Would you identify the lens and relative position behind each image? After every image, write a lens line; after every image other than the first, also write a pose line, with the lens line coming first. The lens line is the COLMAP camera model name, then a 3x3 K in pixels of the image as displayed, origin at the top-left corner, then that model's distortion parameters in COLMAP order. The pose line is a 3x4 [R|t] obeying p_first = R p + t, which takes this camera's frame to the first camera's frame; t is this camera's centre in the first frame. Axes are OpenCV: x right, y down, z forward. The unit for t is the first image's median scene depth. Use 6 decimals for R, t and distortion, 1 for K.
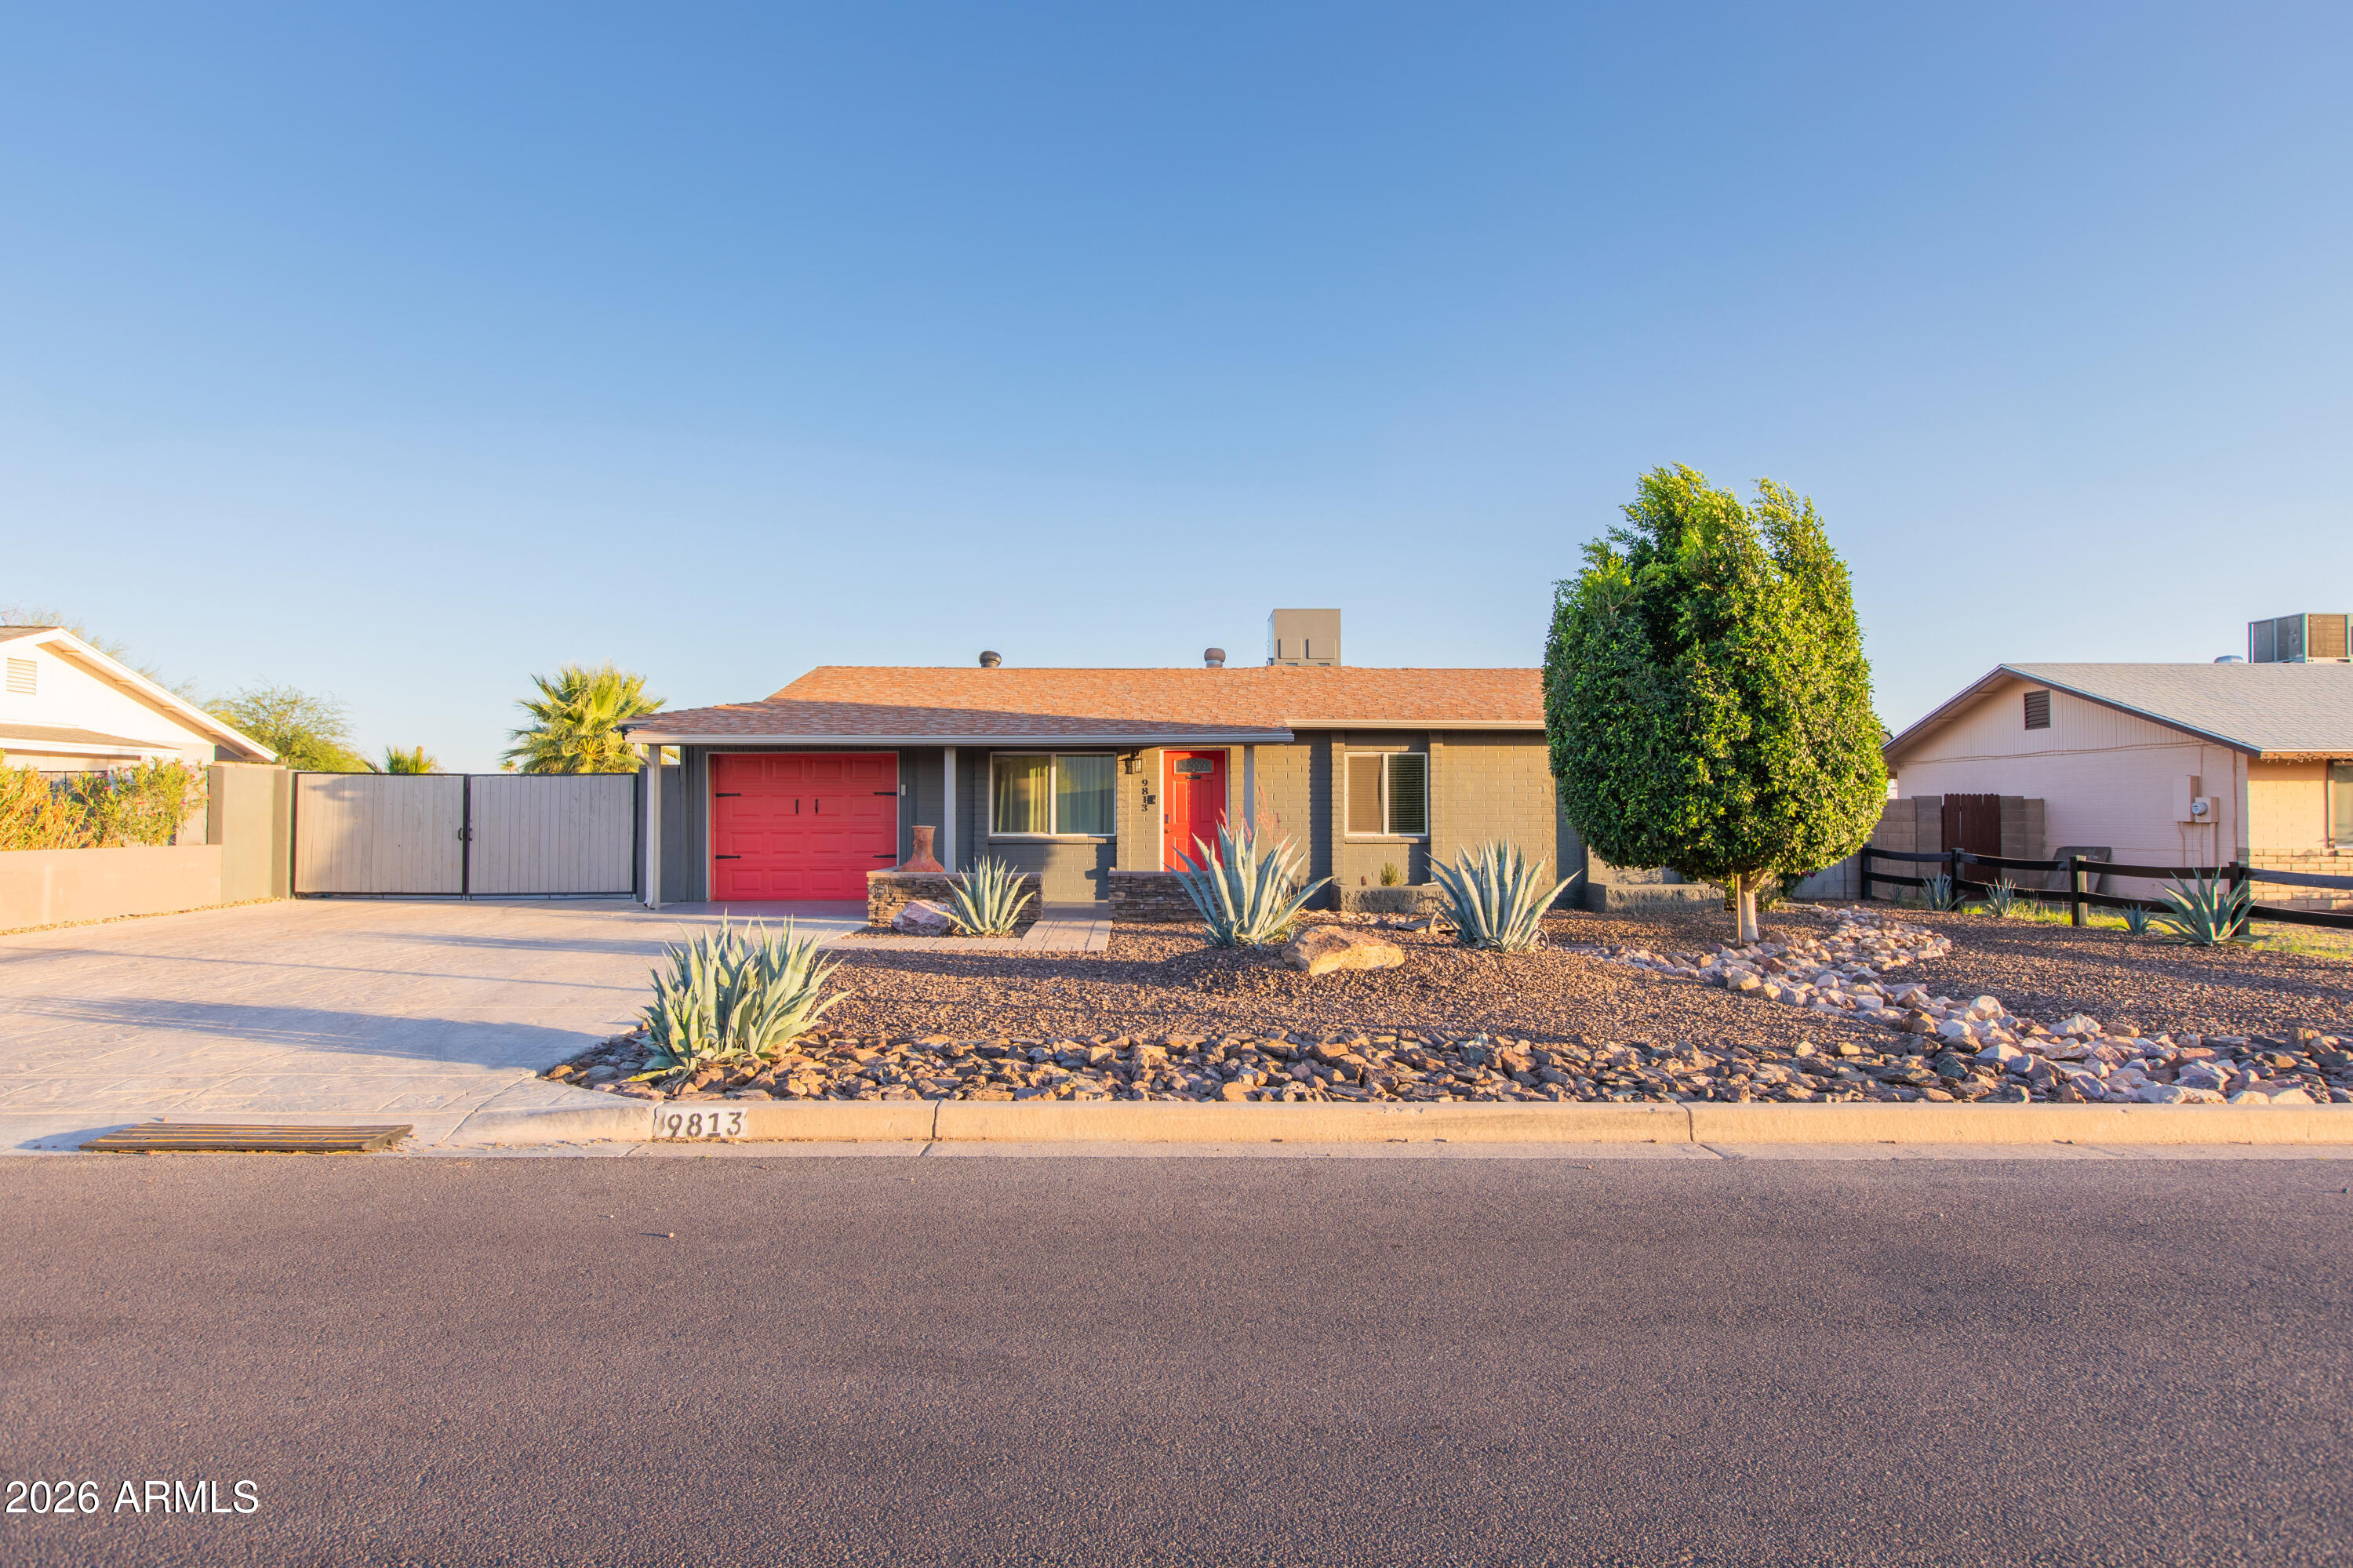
lens RADIAL K [[1288.4, 0, 1176.0], [0, 1288.4, 816.4], [0, 0, 1]] dist [0.003589, 0.003256]
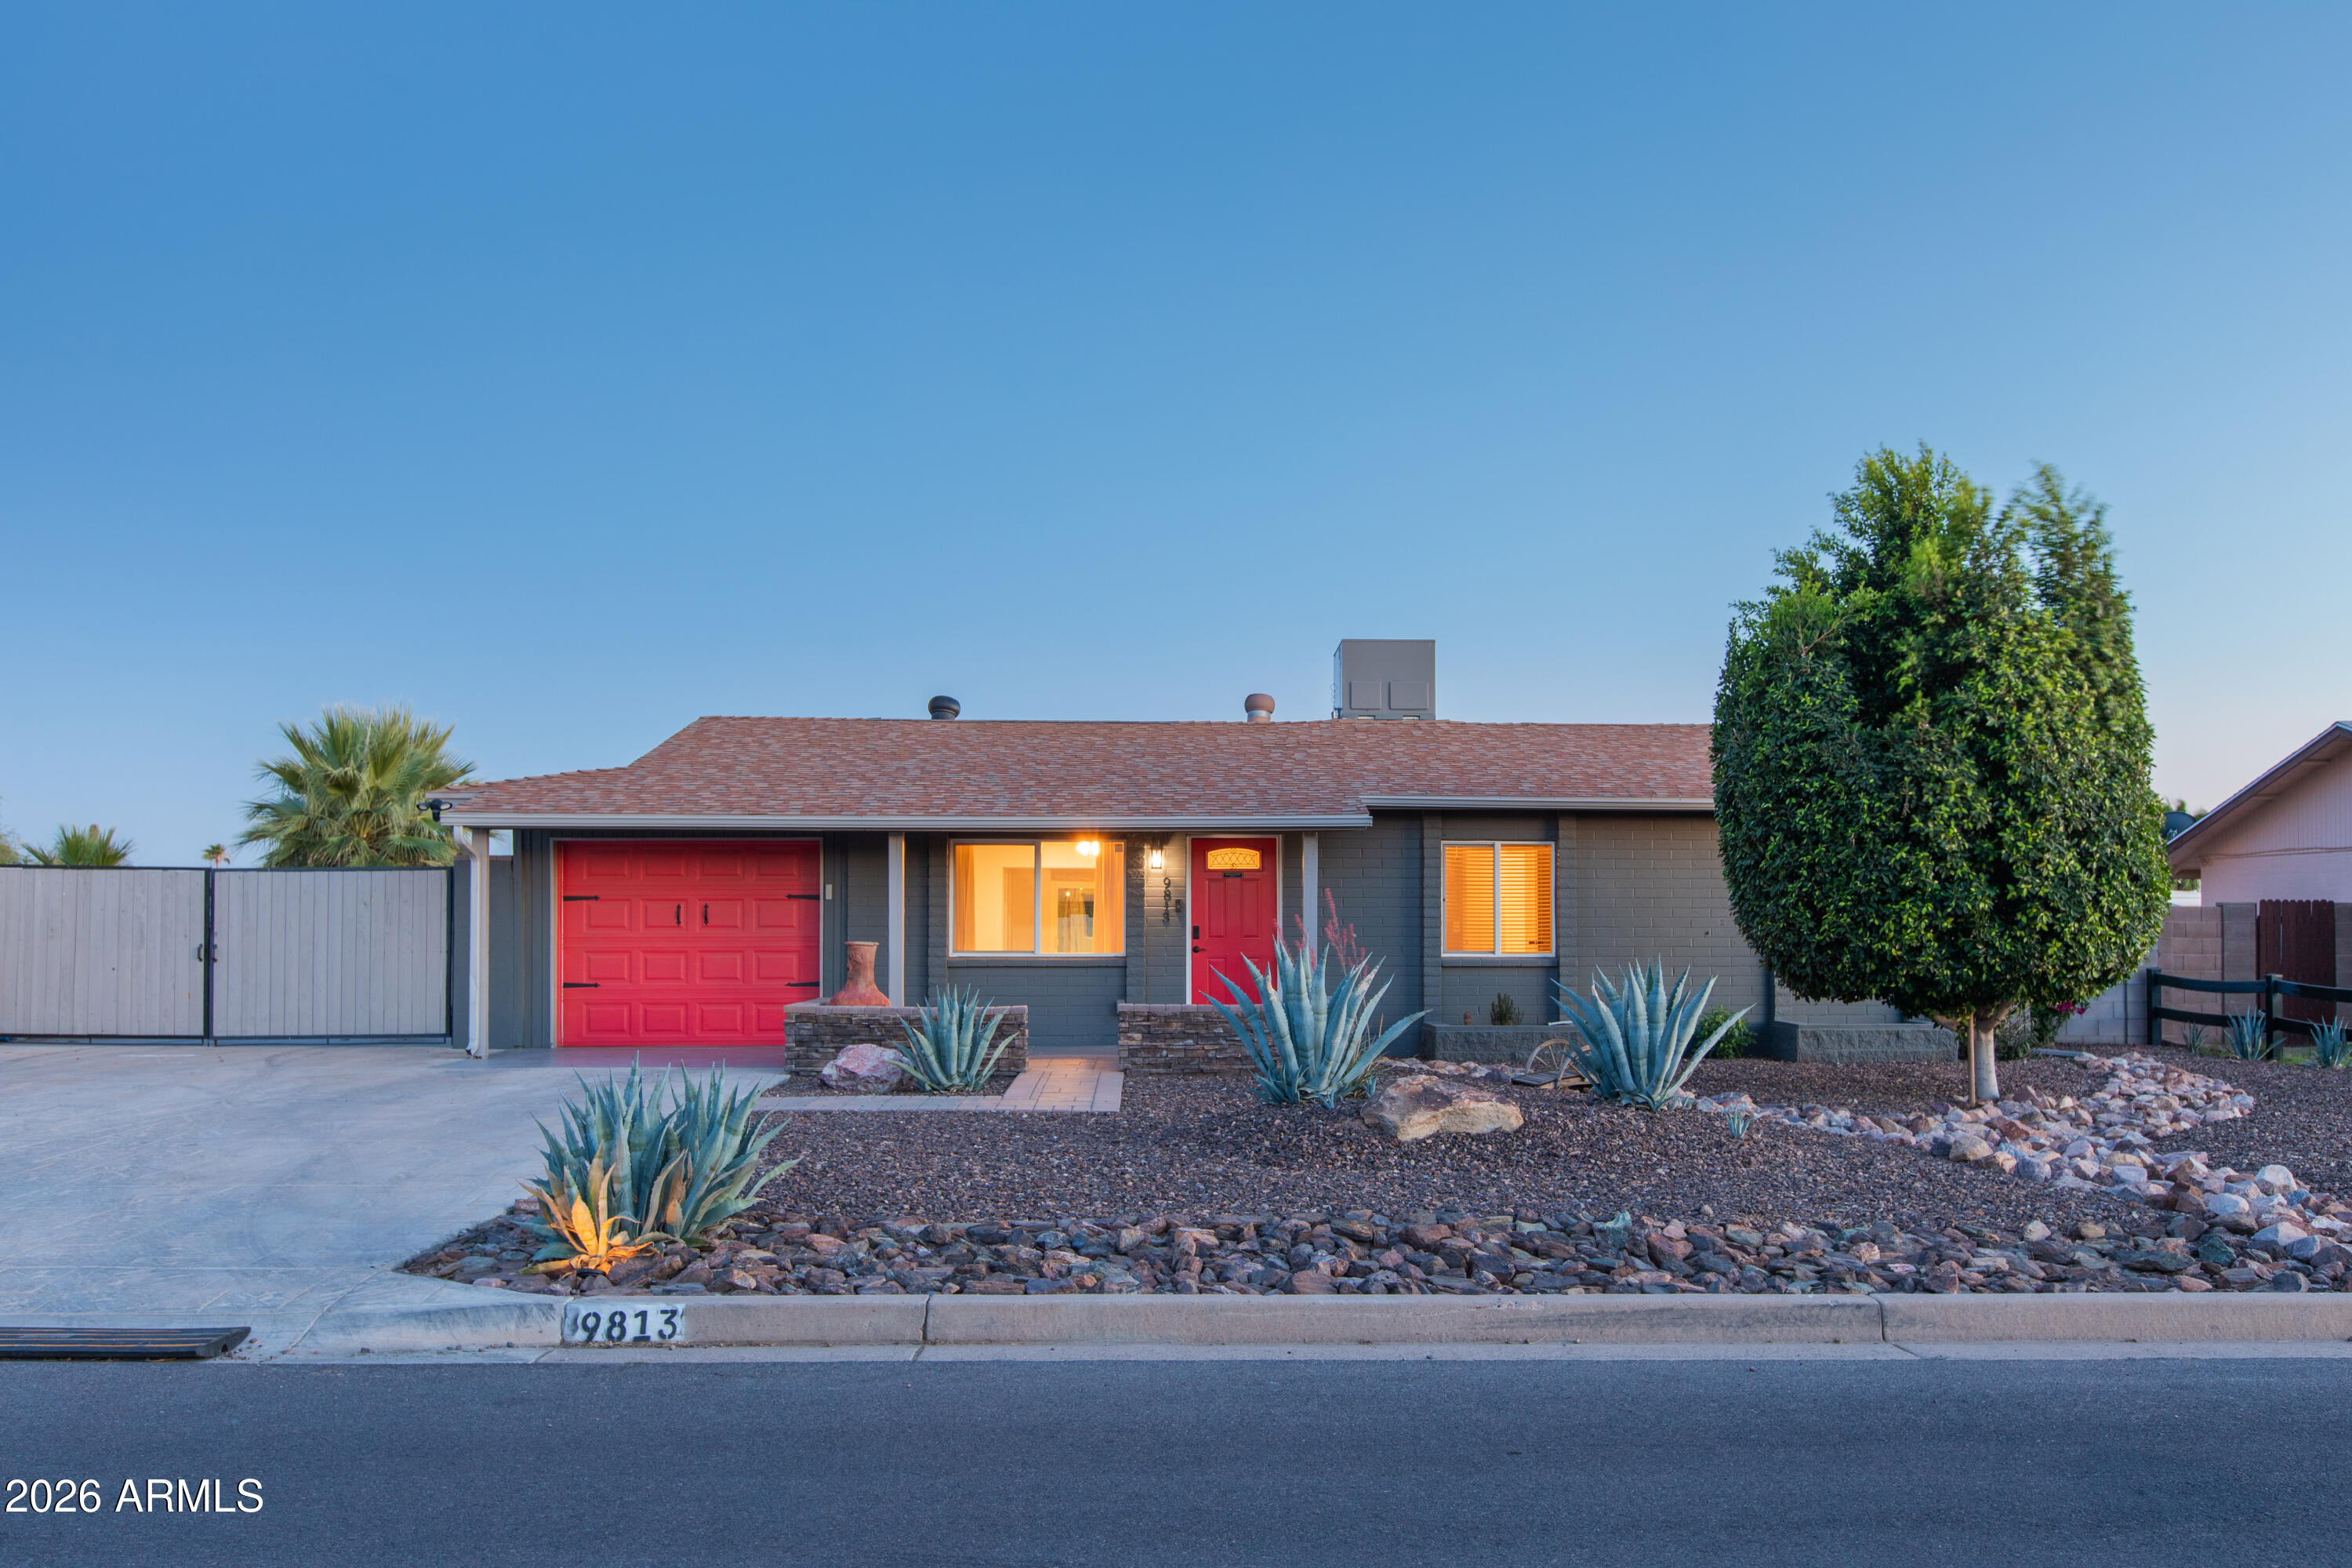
lens RADIAL K [[1862.0, 0, 1256.6], [0, 1862.0, 938.3], [0, 0, 1]] dist [0.010236, -0.019389]
pose [[0.999450, 0.001267, 0.033125, -0.009811], [-0.001439, 0.999986, 0.005164, -0.000410], [-0.033118, -0.005209, 0.999438, -0.054165]]
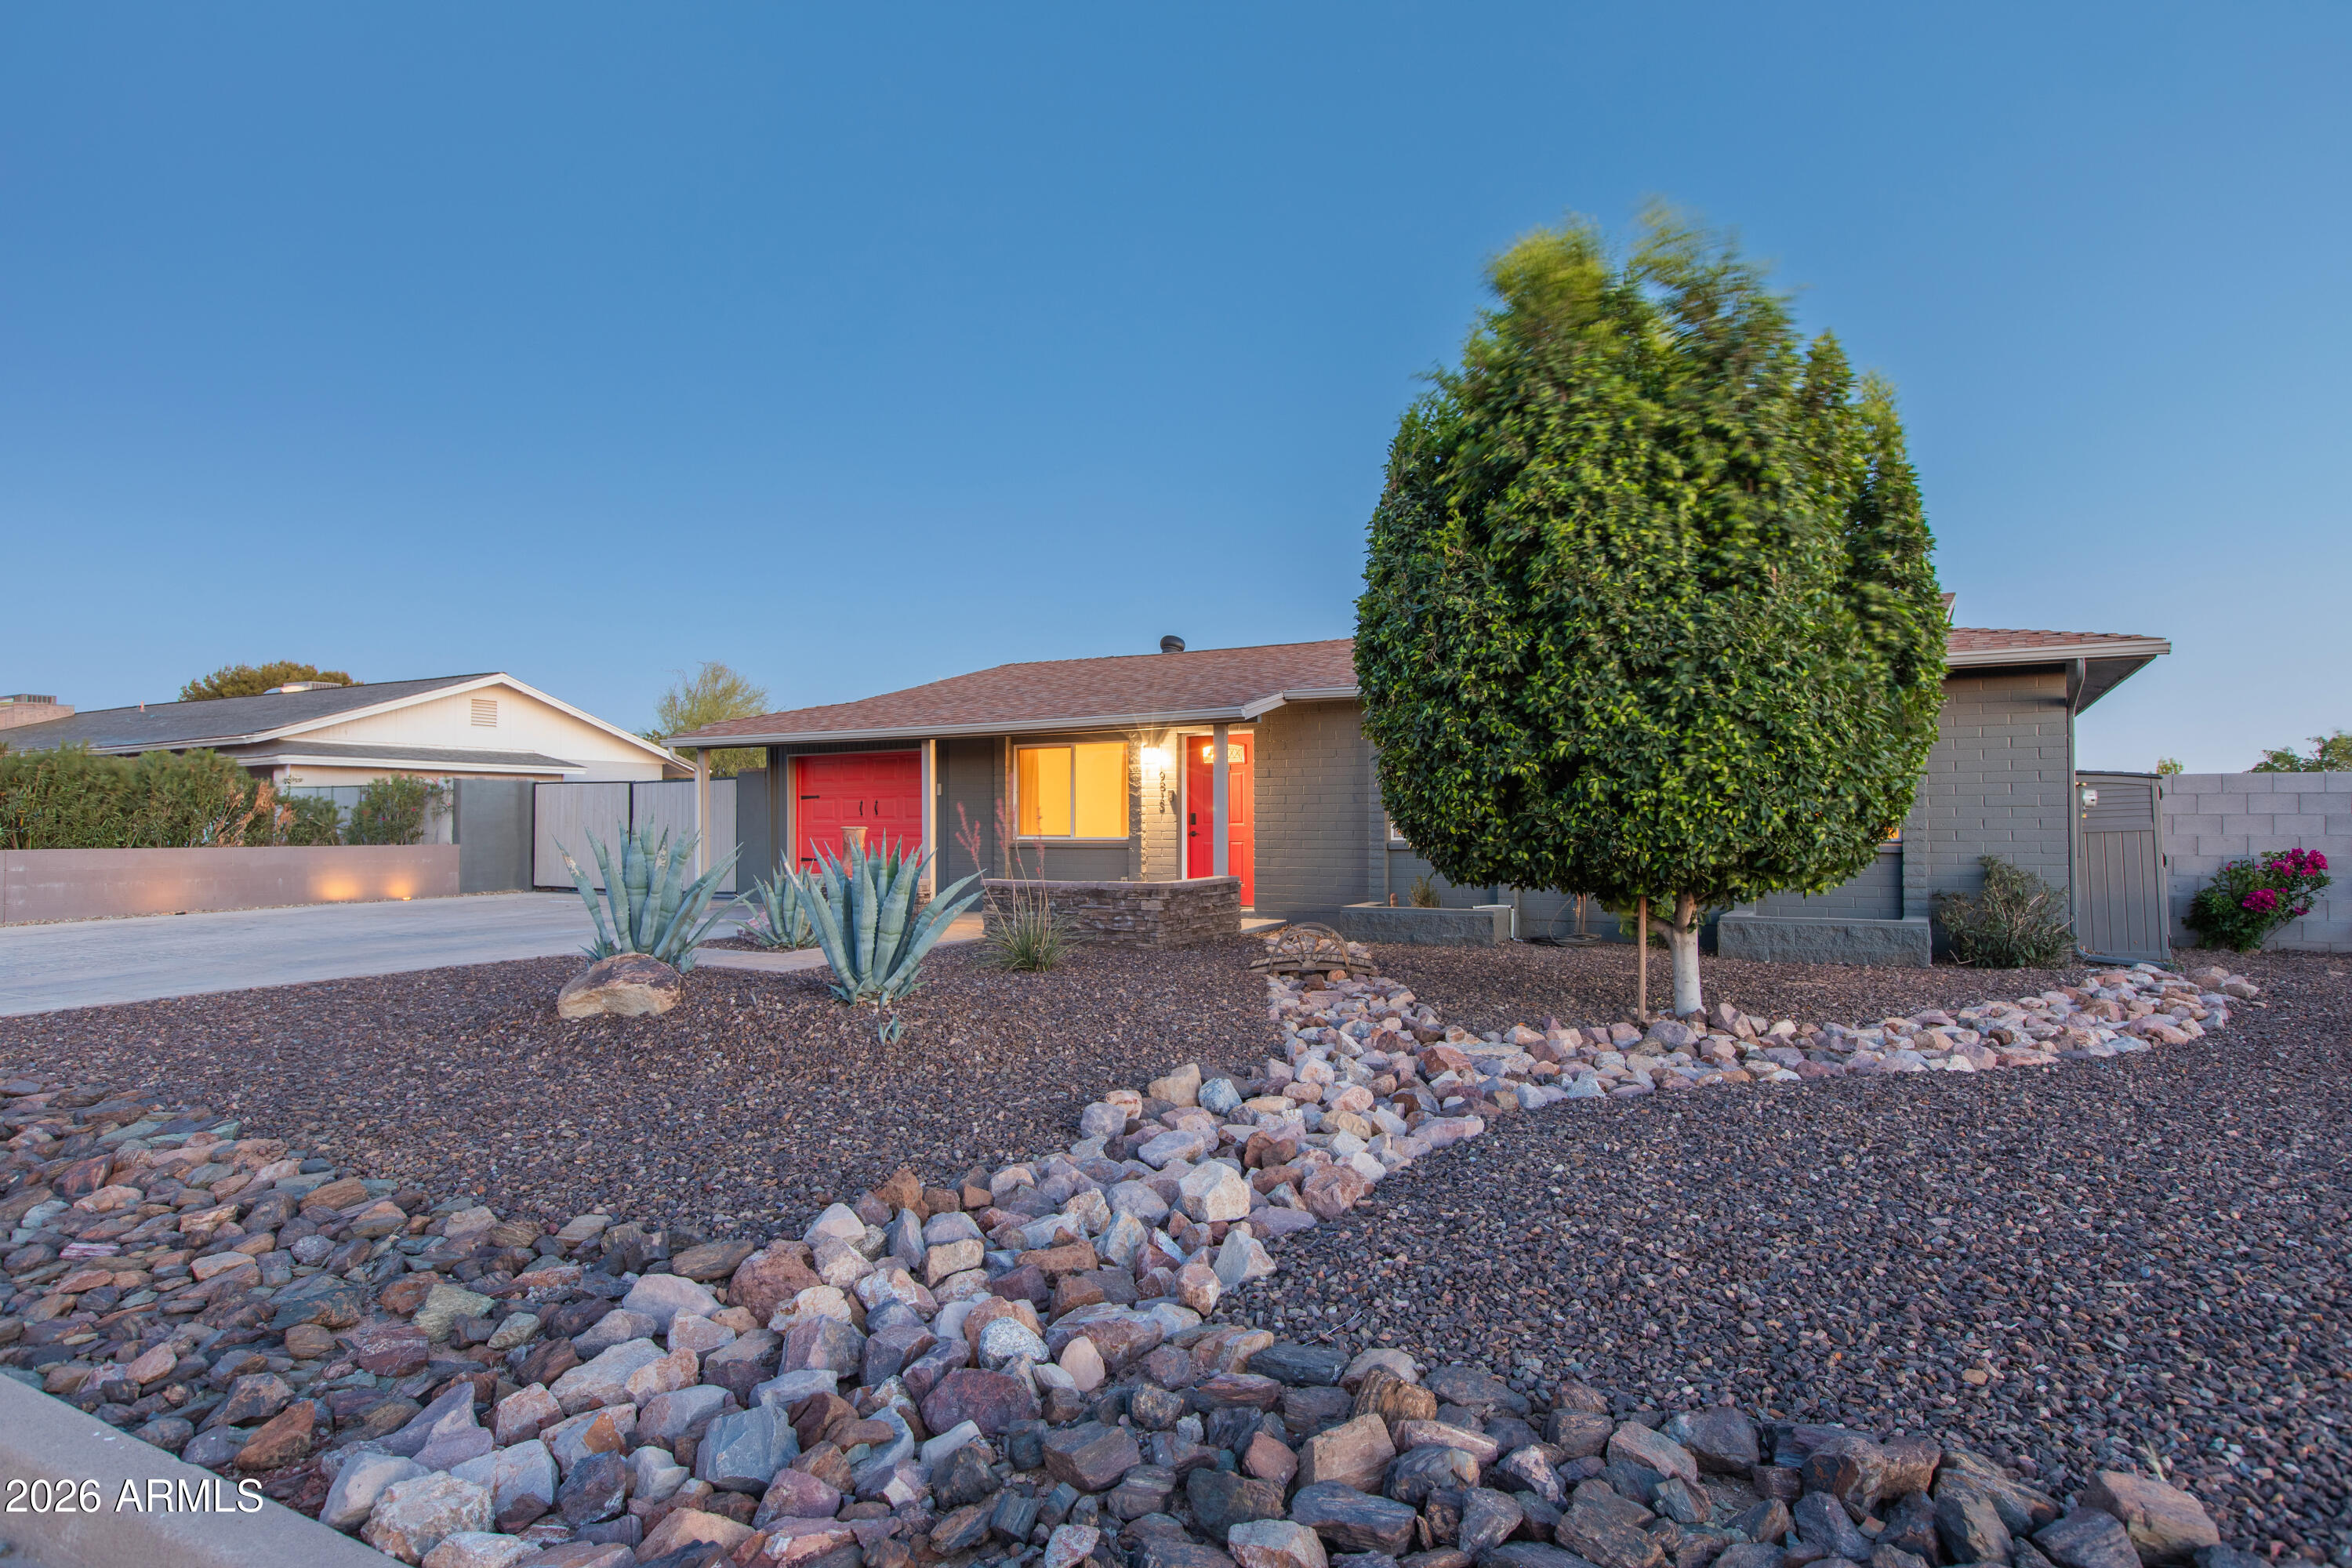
lens RADIAL K [[1322.9, 0, 1177.9], [0, 1322.9, 848.3], [0, 0, 1]] dist [0.001217, 0.000745]
pose [[0.867627, 0.005282, -0.497188, 0.498985], [0.002335, 0.999889, 0.014698, 0.010002], [0.497210, -0.013913, 0.867519, 0.322989]]
